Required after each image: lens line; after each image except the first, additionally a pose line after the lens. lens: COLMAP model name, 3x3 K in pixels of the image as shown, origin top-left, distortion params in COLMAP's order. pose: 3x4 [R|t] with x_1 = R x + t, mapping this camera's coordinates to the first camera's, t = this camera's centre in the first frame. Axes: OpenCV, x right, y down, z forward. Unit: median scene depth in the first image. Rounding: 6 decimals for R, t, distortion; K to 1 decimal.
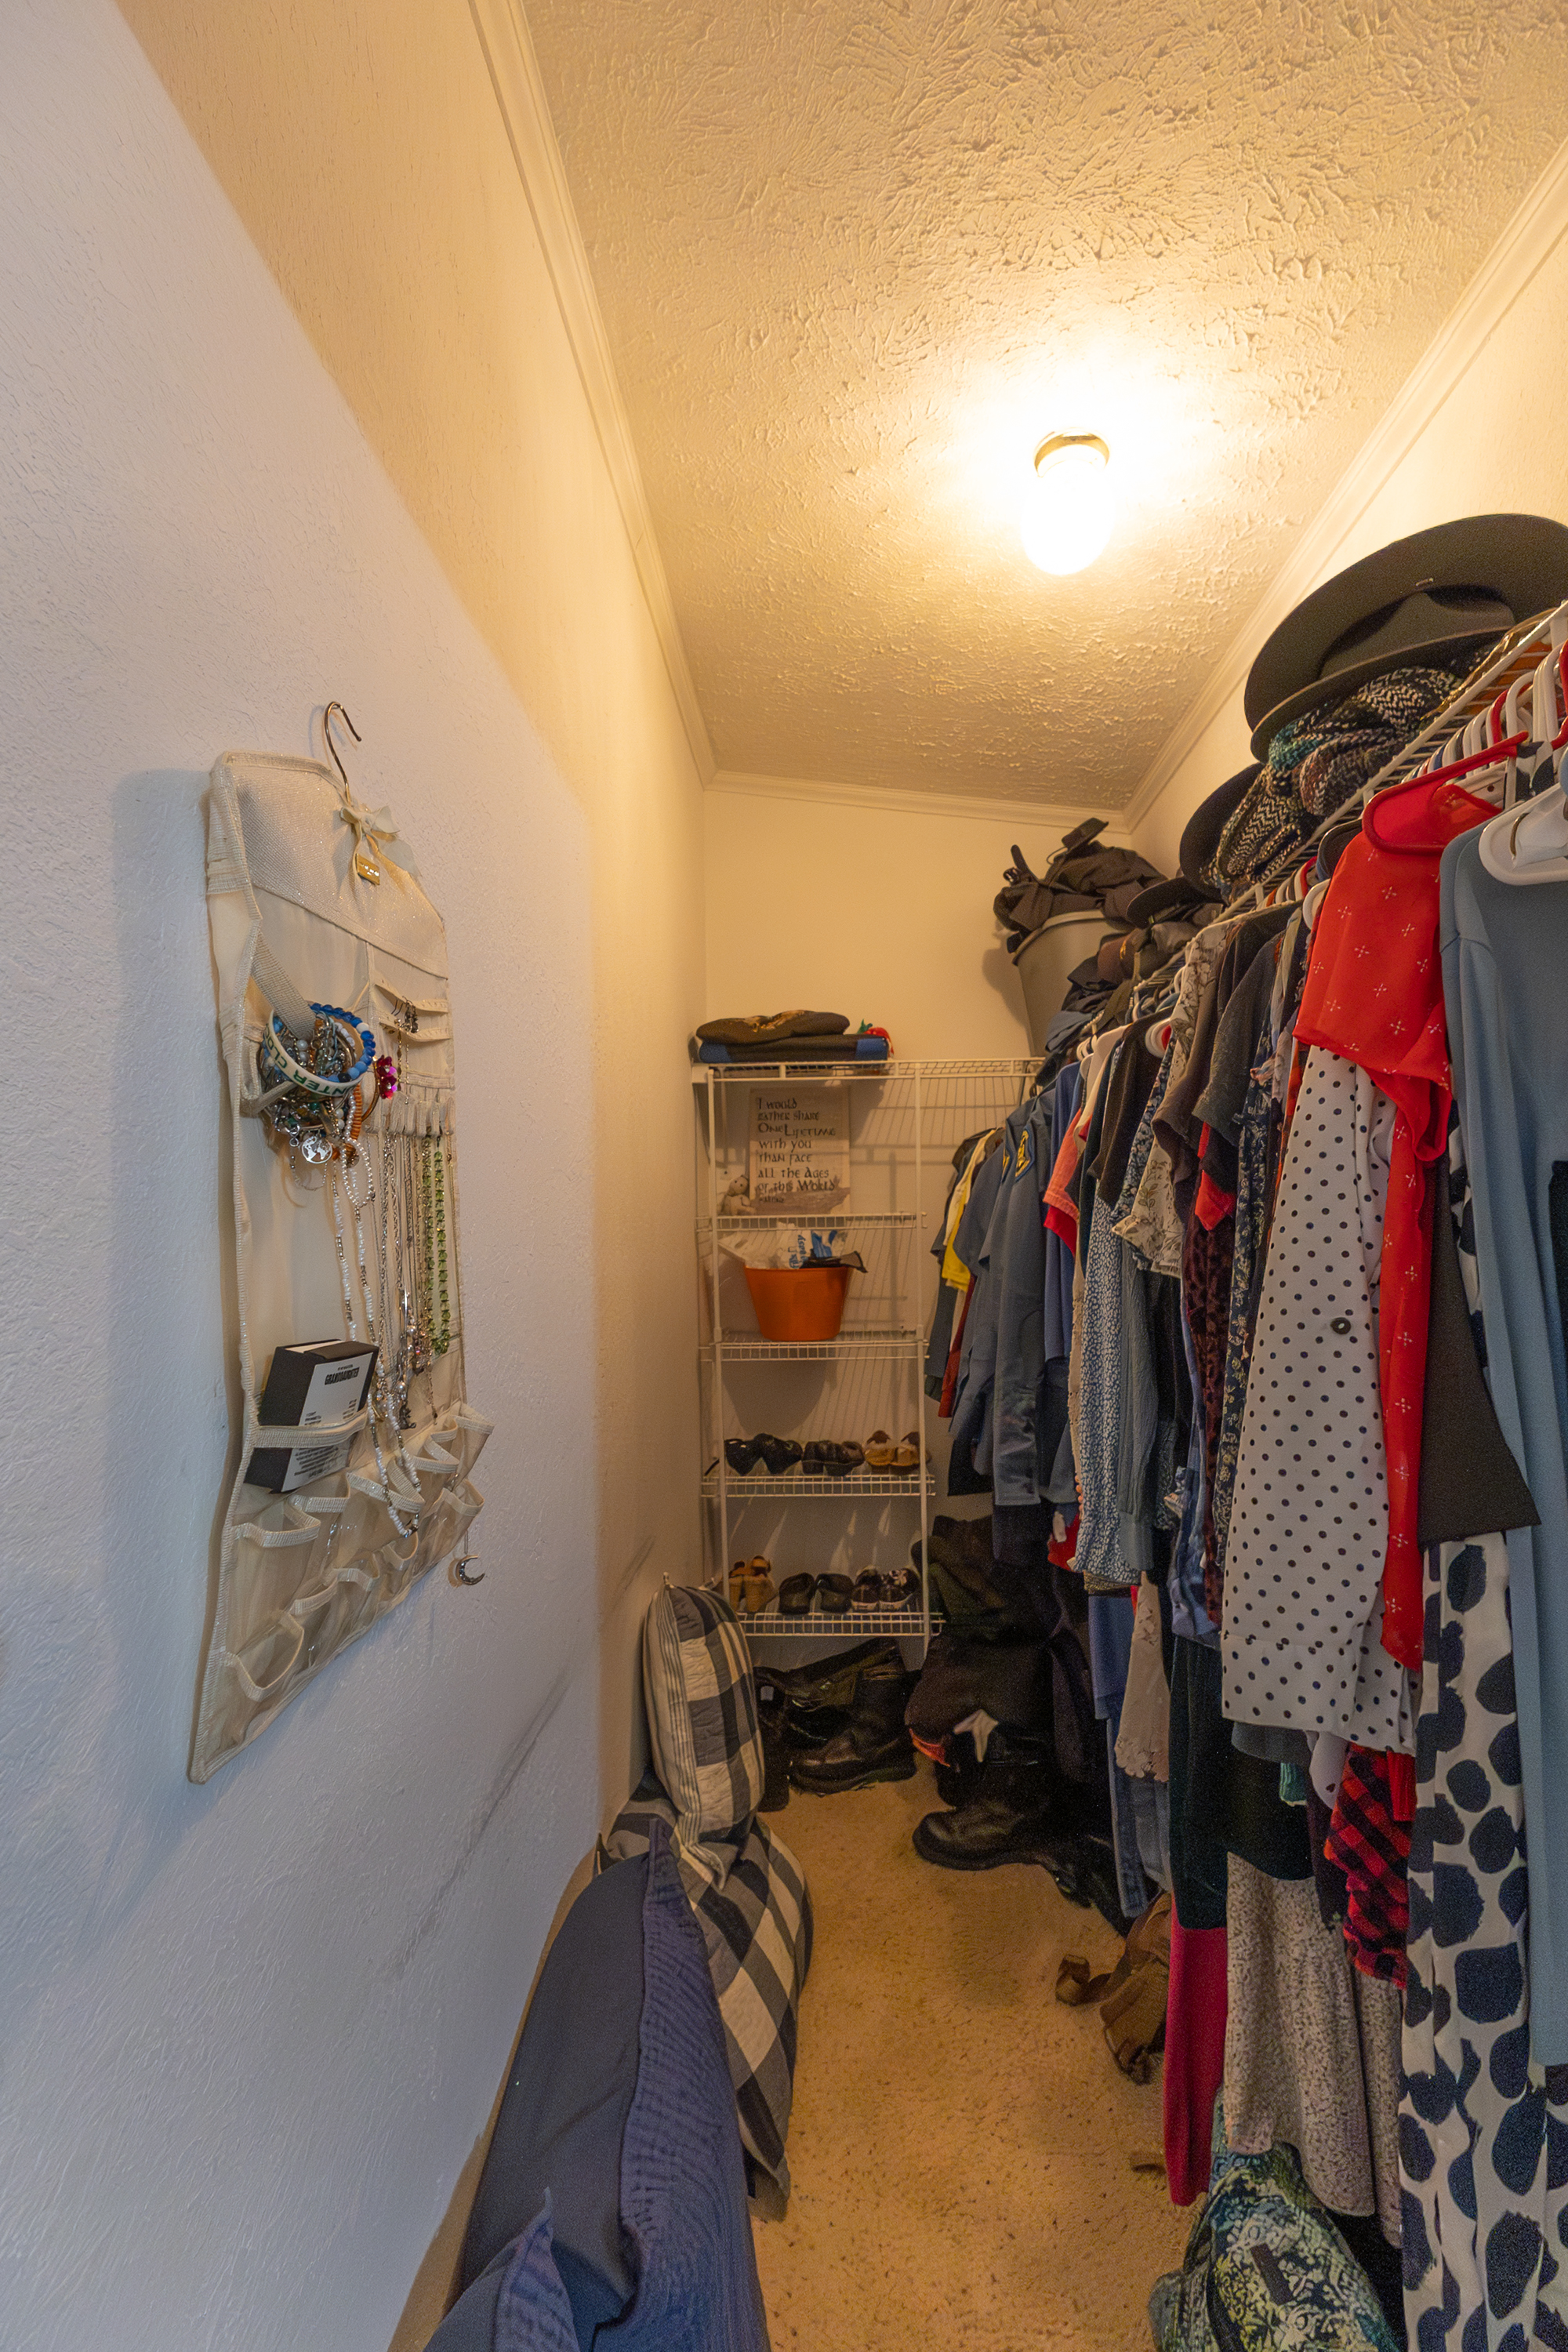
lens RADIAL K [[1070.4, 0, 784.0], [0, 1070.4, 1176.0], [0, 0, 1]] dist [0.017028, -0.000453]
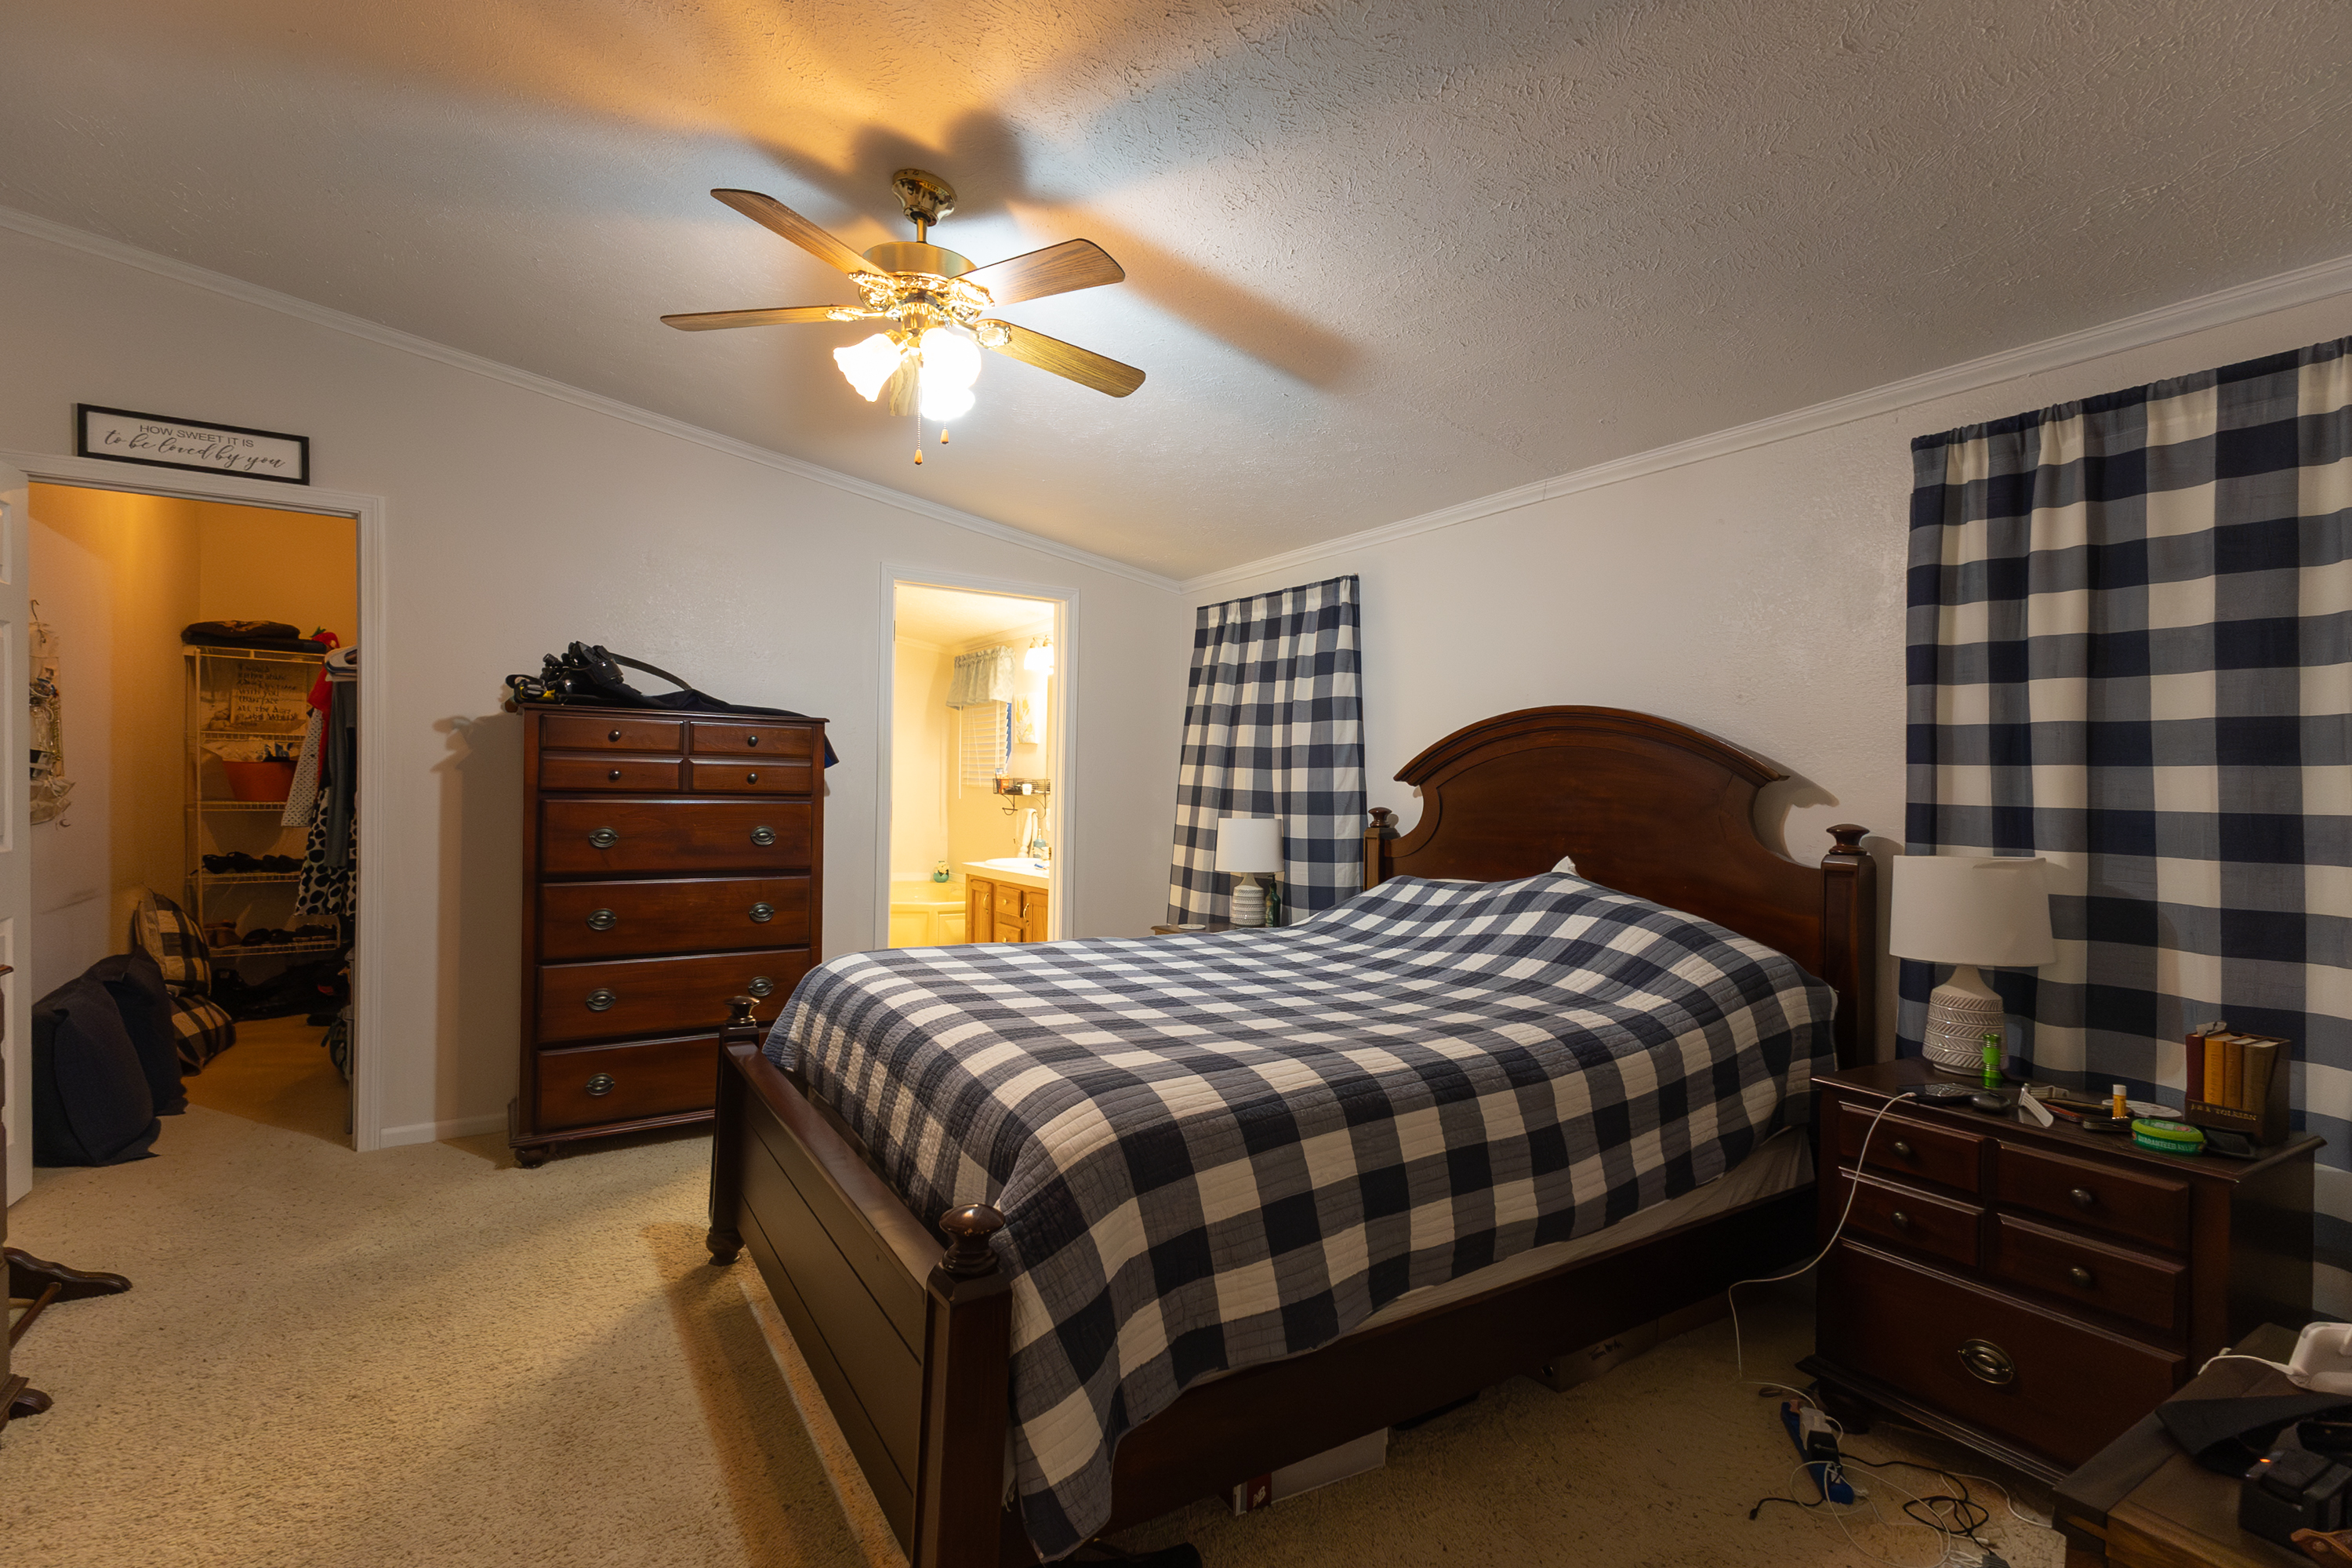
lens RADIAL K [[1070.4, 0, 1180.3], [0, 1070.4, 789.0], [0, 0, 1]] dist [0.017028, -0.000453]
pose [[0.812415, 0.028712, 0.582372, 0.211915], [-0.066572, 0.996823, 0.043723, -0.053598], [-0.579267, -0.074290, 0.811745, -1.417291]]
